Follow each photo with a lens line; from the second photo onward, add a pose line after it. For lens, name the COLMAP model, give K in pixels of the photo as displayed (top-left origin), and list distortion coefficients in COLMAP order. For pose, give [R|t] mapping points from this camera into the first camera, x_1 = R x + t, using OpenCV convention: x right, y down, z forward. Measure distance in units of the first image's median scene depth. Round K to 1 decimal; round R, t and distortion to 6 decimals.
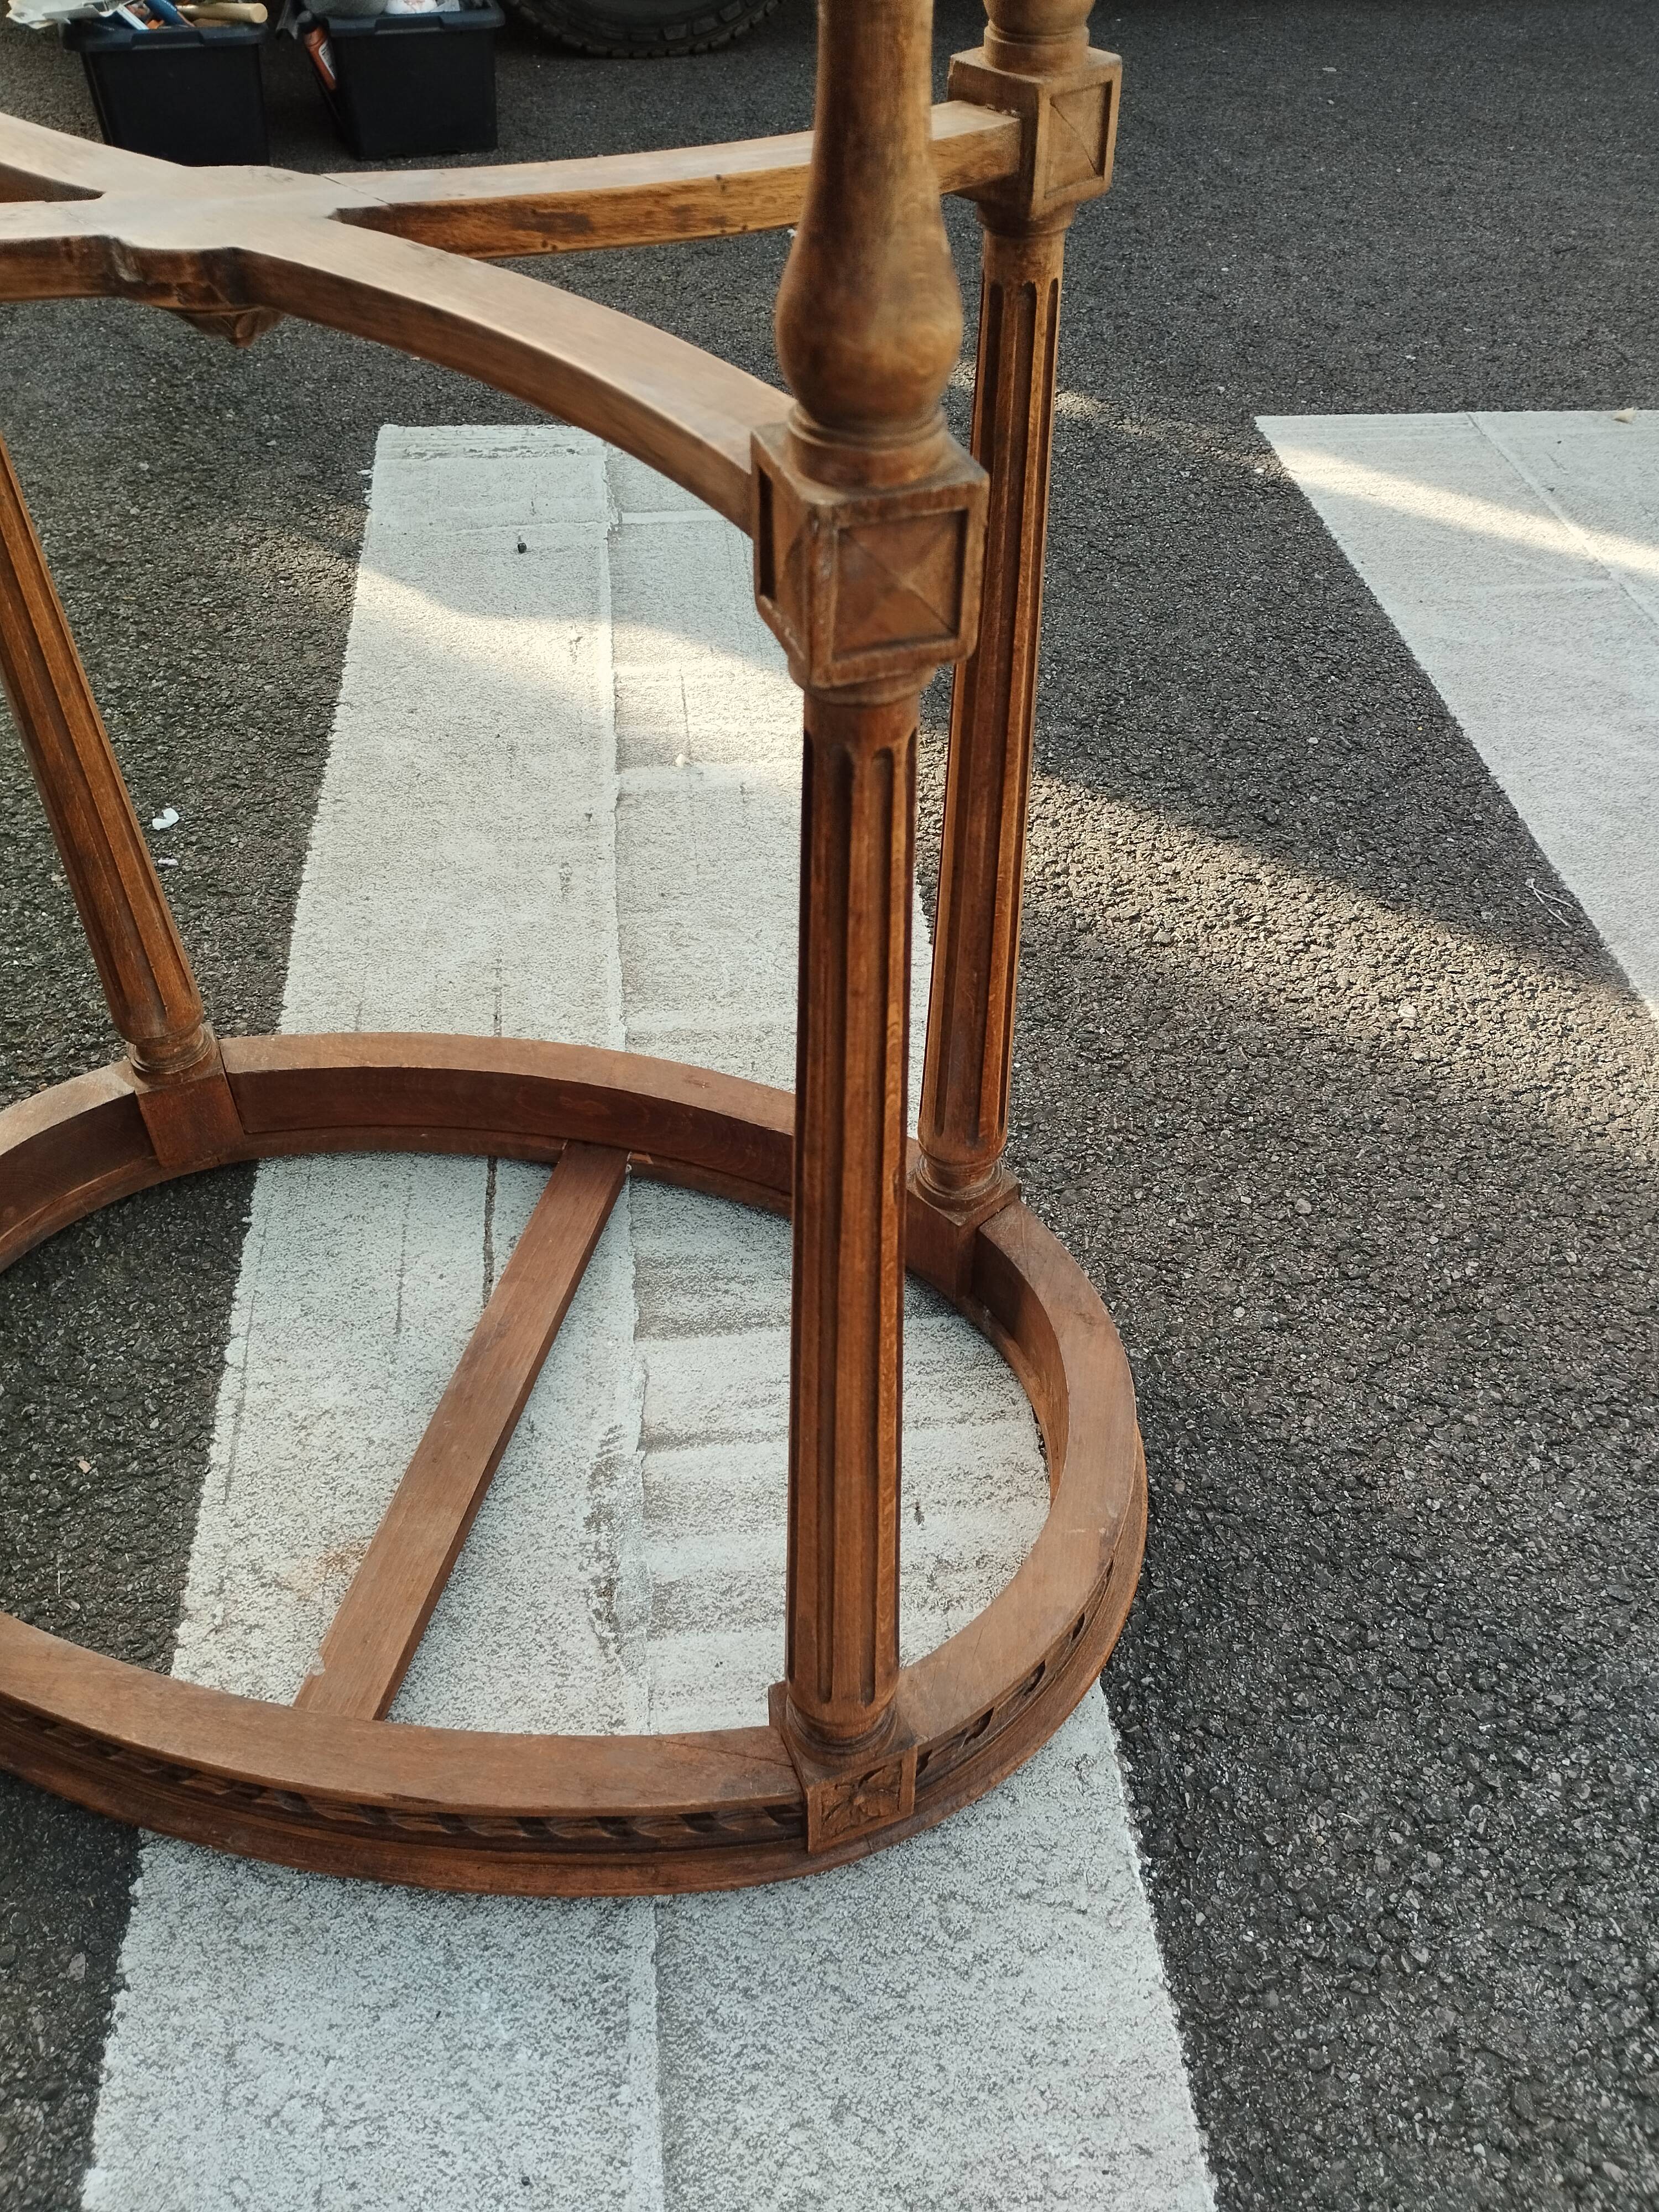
lens RADIAL K [[1884.7, 0, 867.8], [0, 1884.7, 1115.3], [0, 0, 1]] dist [0.069257, -0.095306]
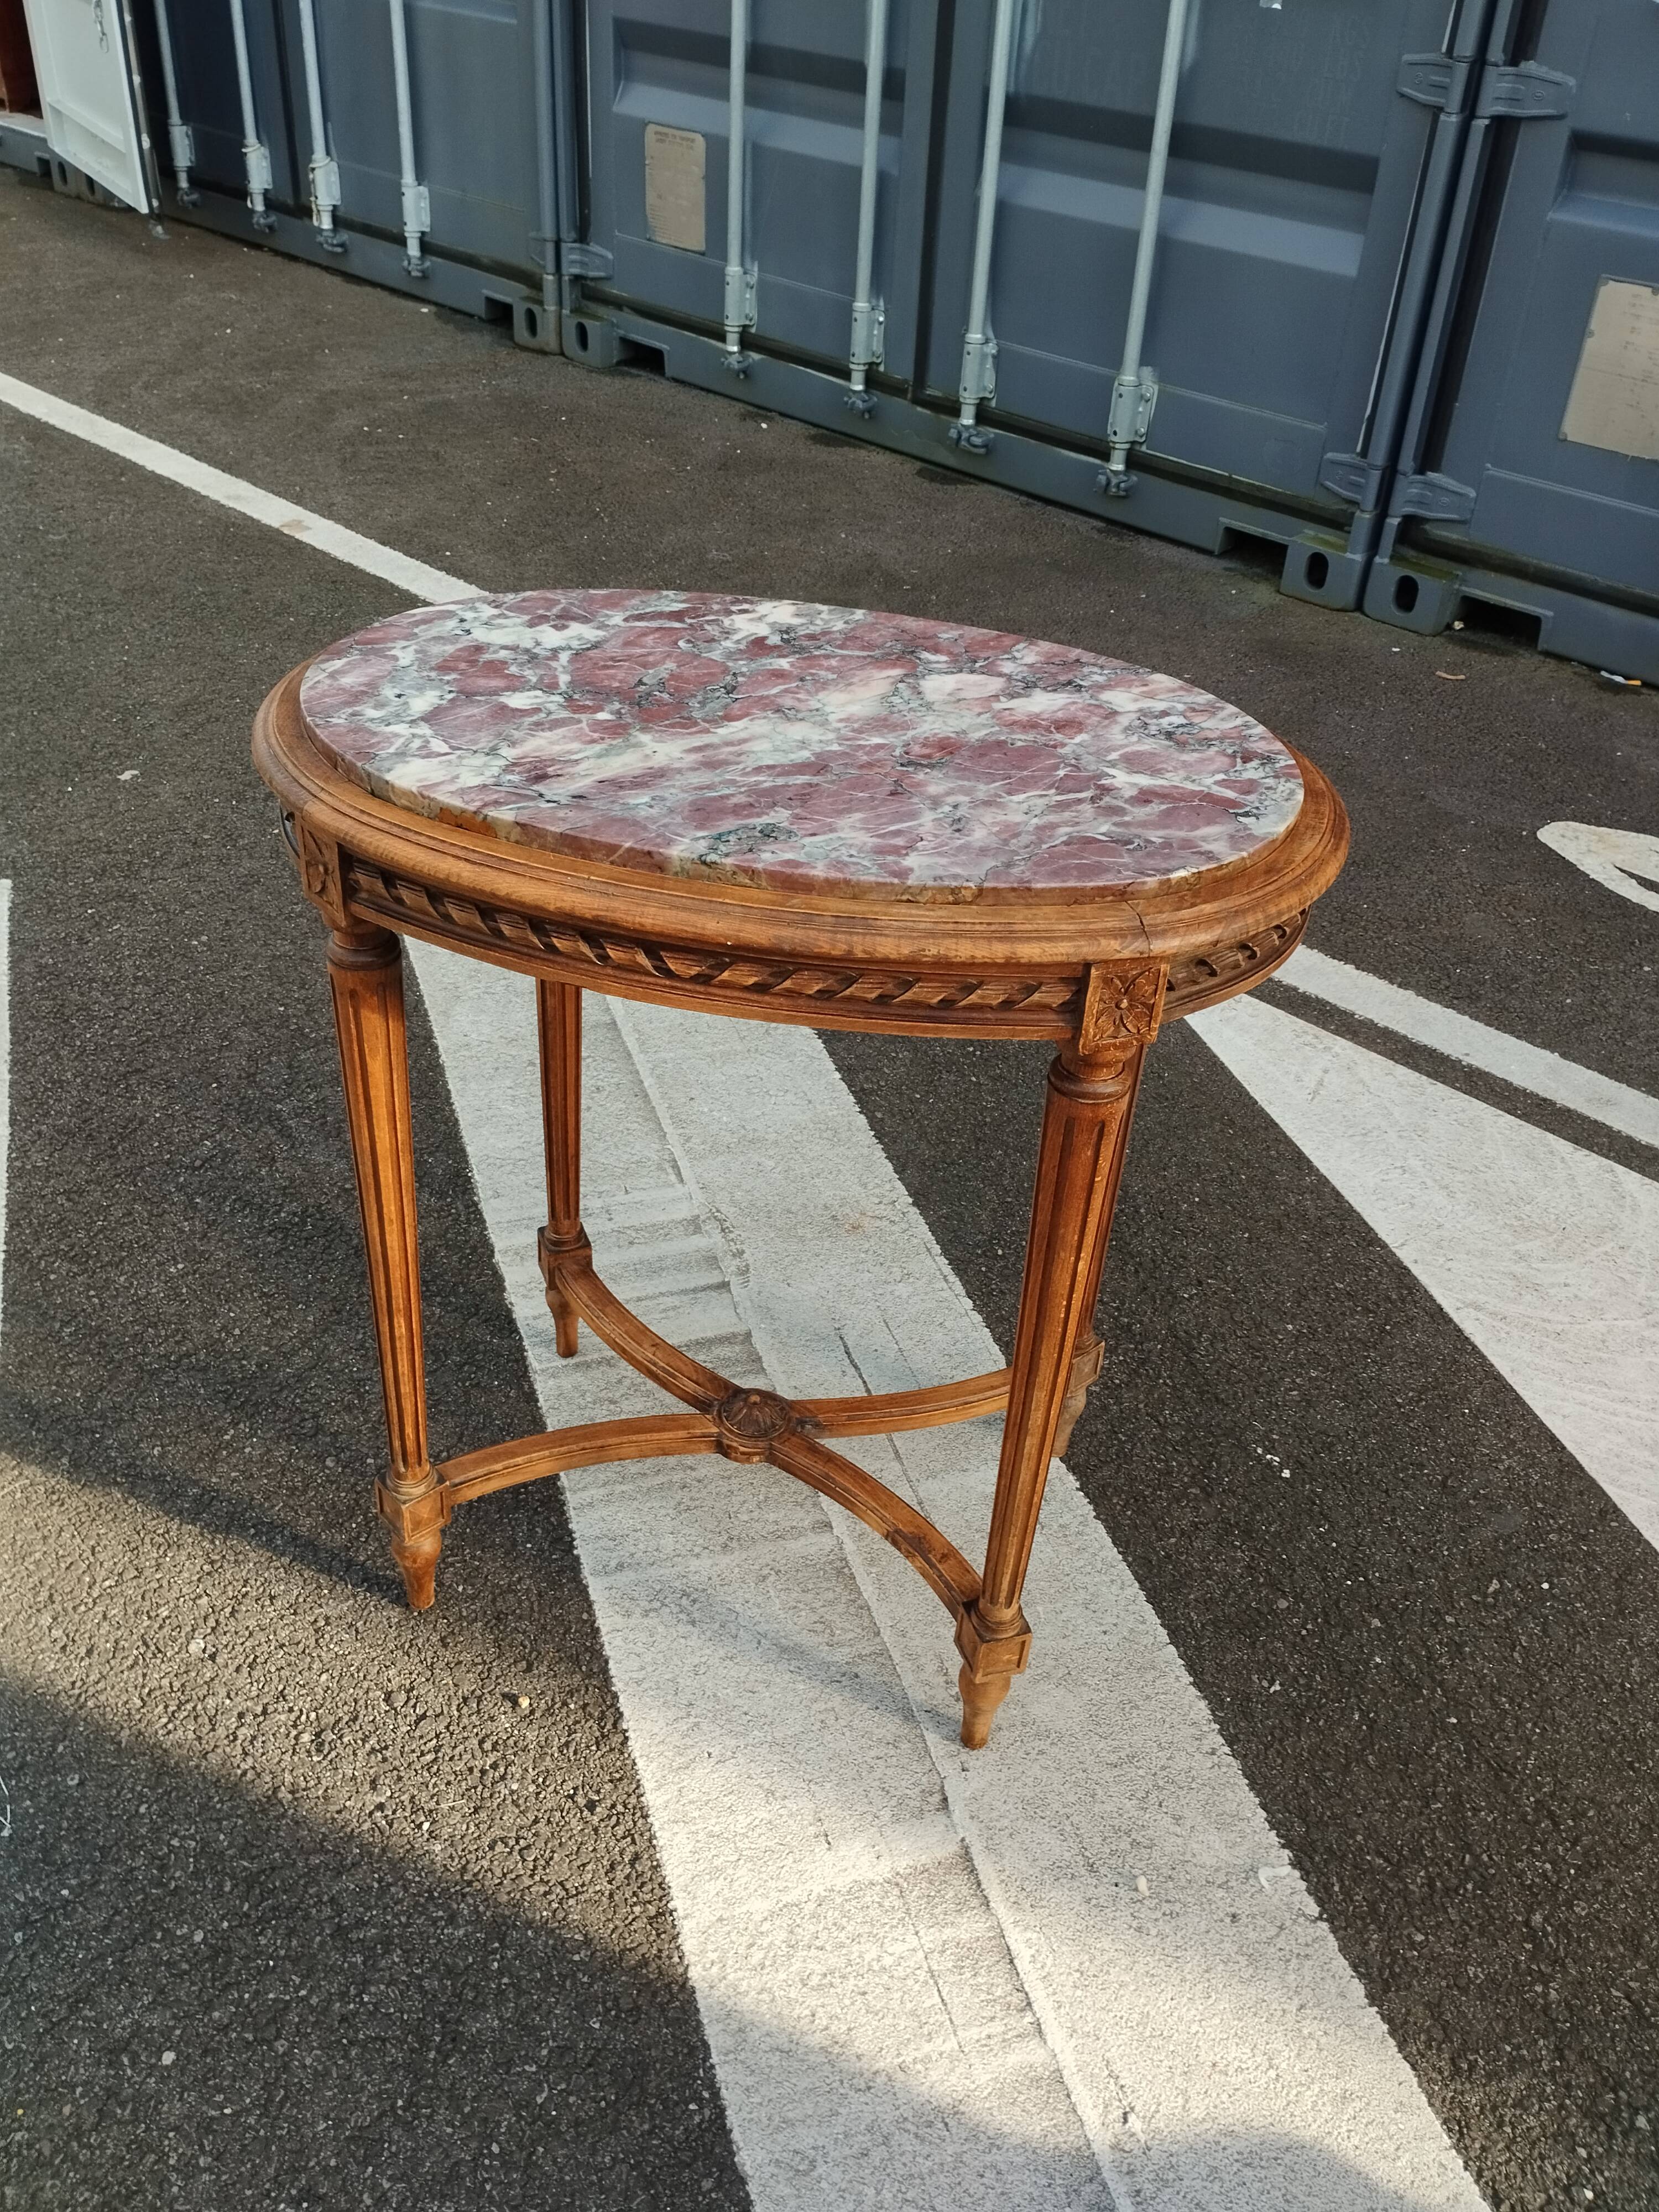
lens RADIAL K [[1842.5, 0, 843.9], [0, 1842.5, 1111.5], [0, 0, 1]] dist [0.058491, -0.069285]
pose [[-0.977813, 0.085420, -0.191275, 0.107853], [-0.171593, 0.197147, 0.965240, -1.708493], [0.120160, 0.976646, -0.178115, 1.211141]]
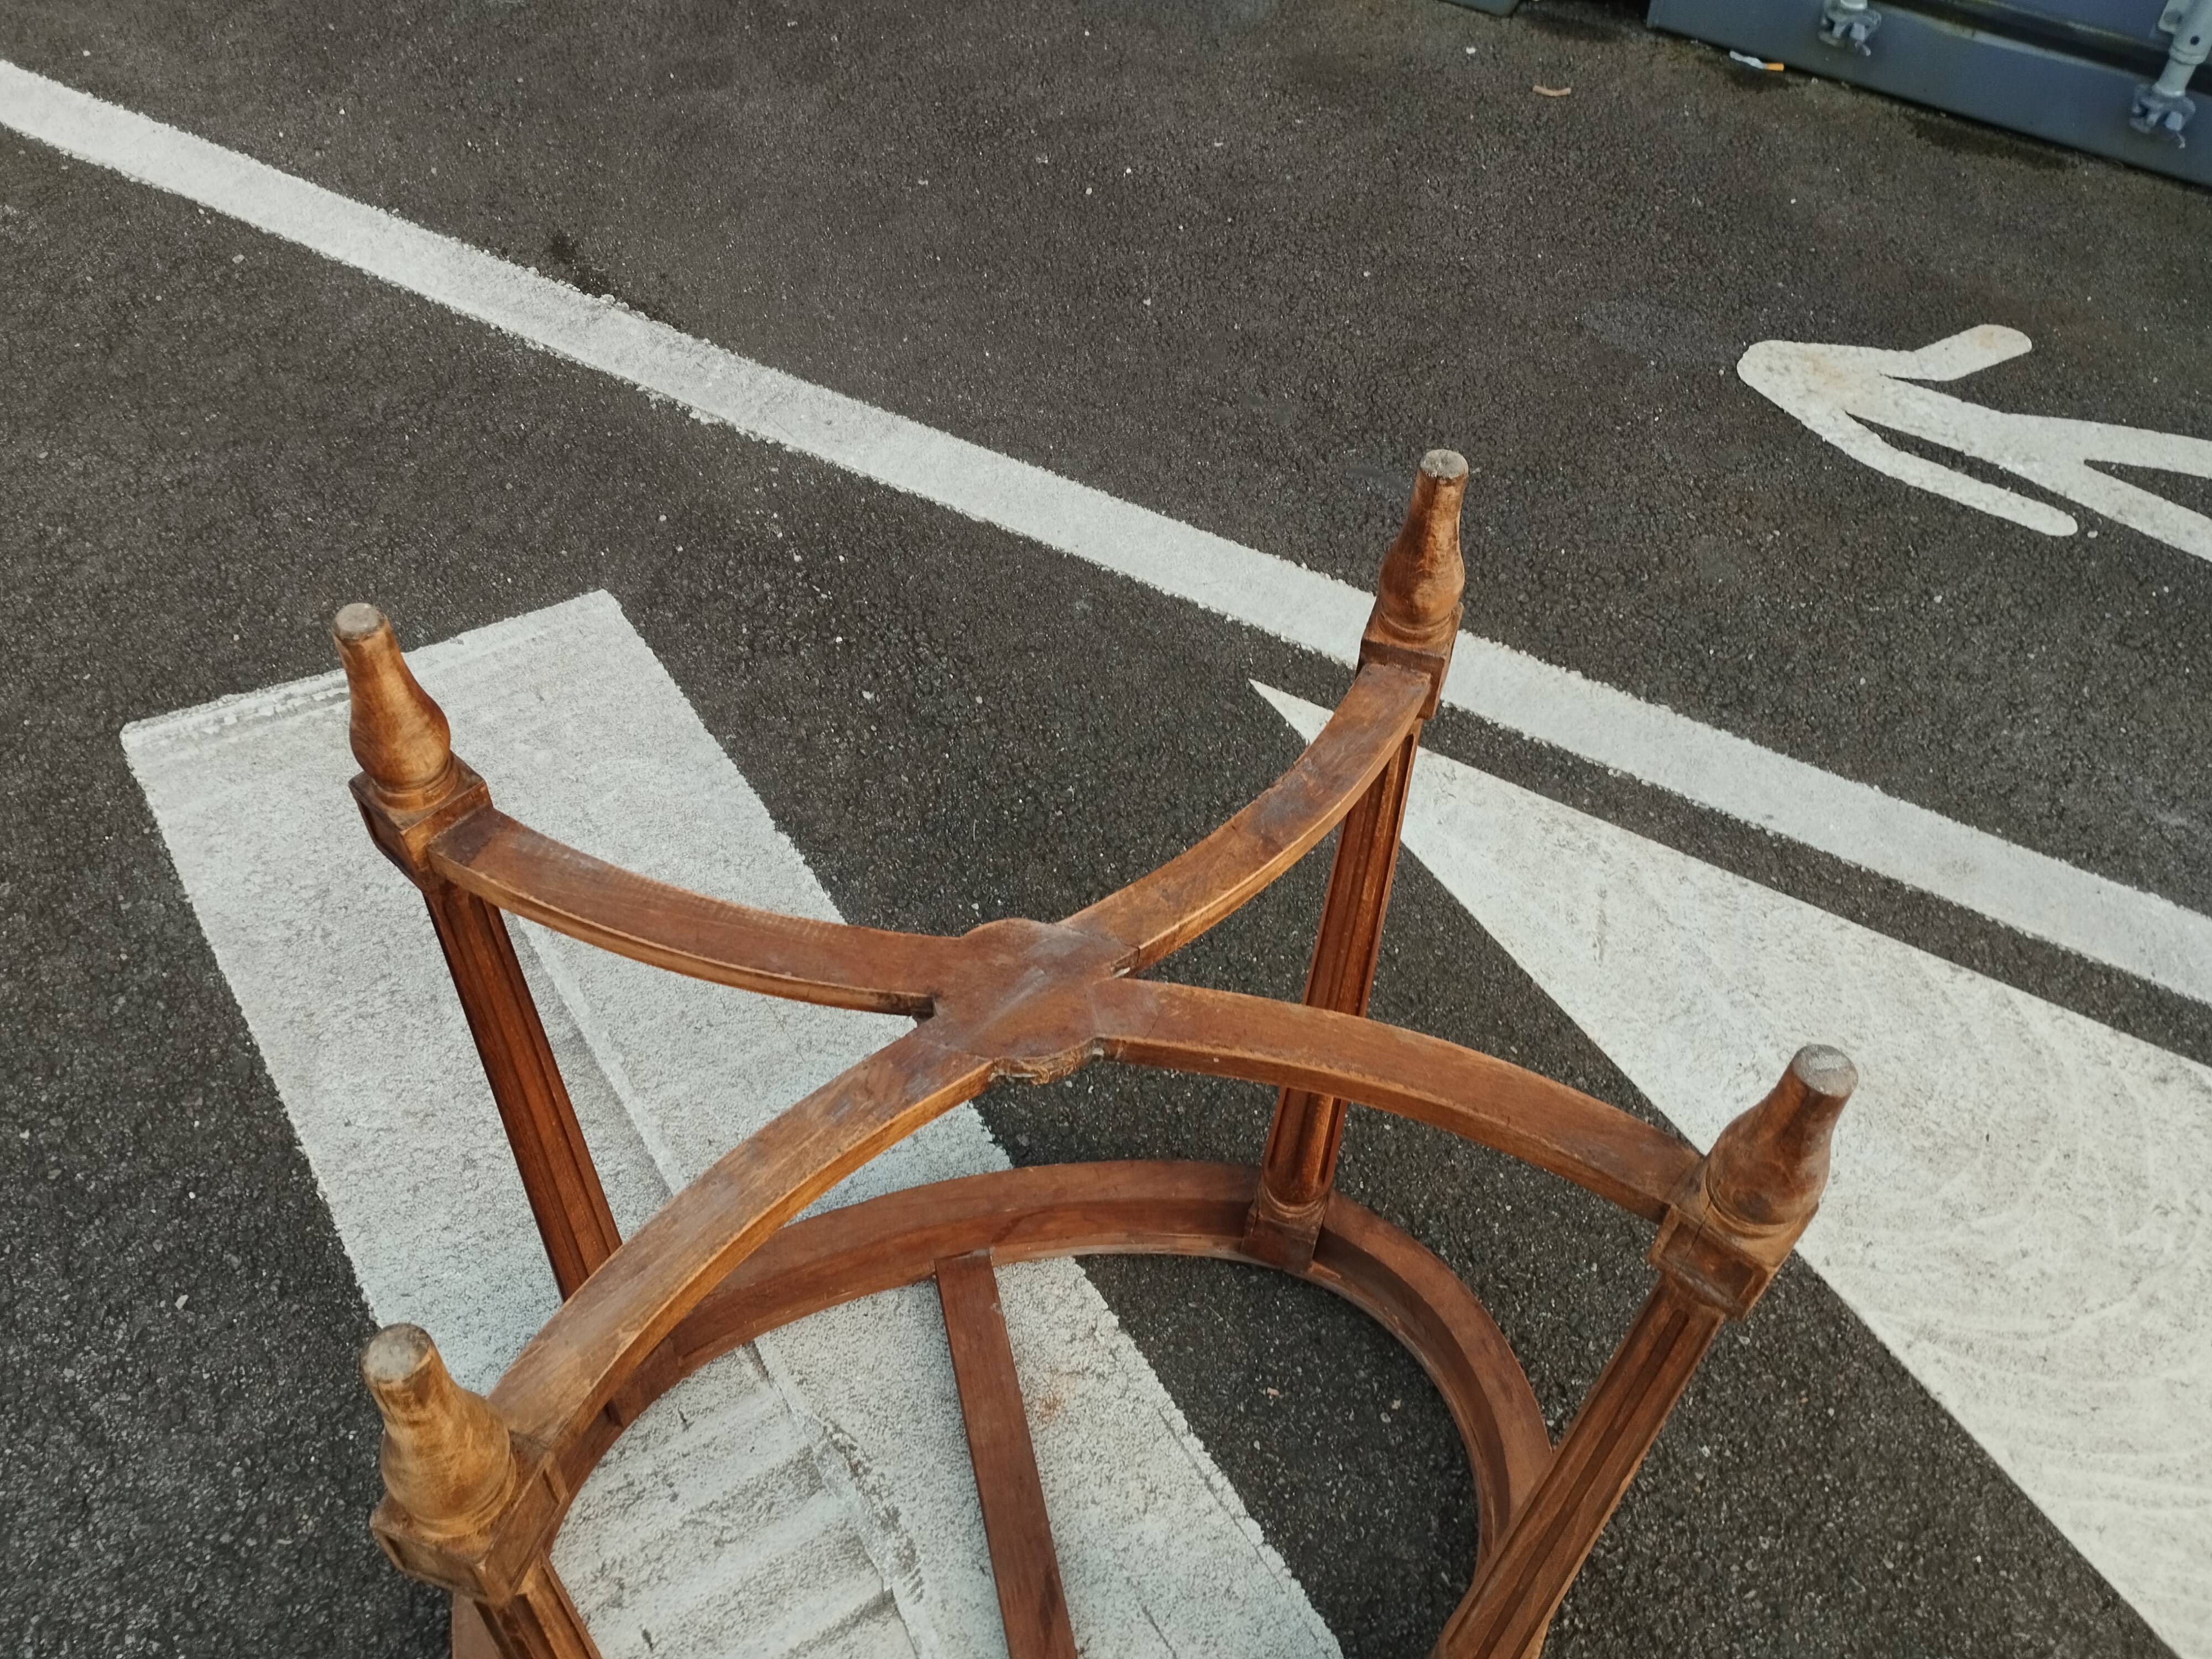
lens RADIAL K [[1837.4, 0, 1112.4], [0, 1837.4, 831.9], [0, 0, 1]] dist [0.067171, -0.078109]
pose [[-0.894583, 0.322342, -0.309543, -0.037492], [-0.333619, -0.020824, 0.942478, -1.013560], [0.297354, 0.946394, 0.126168, 0.442722]]
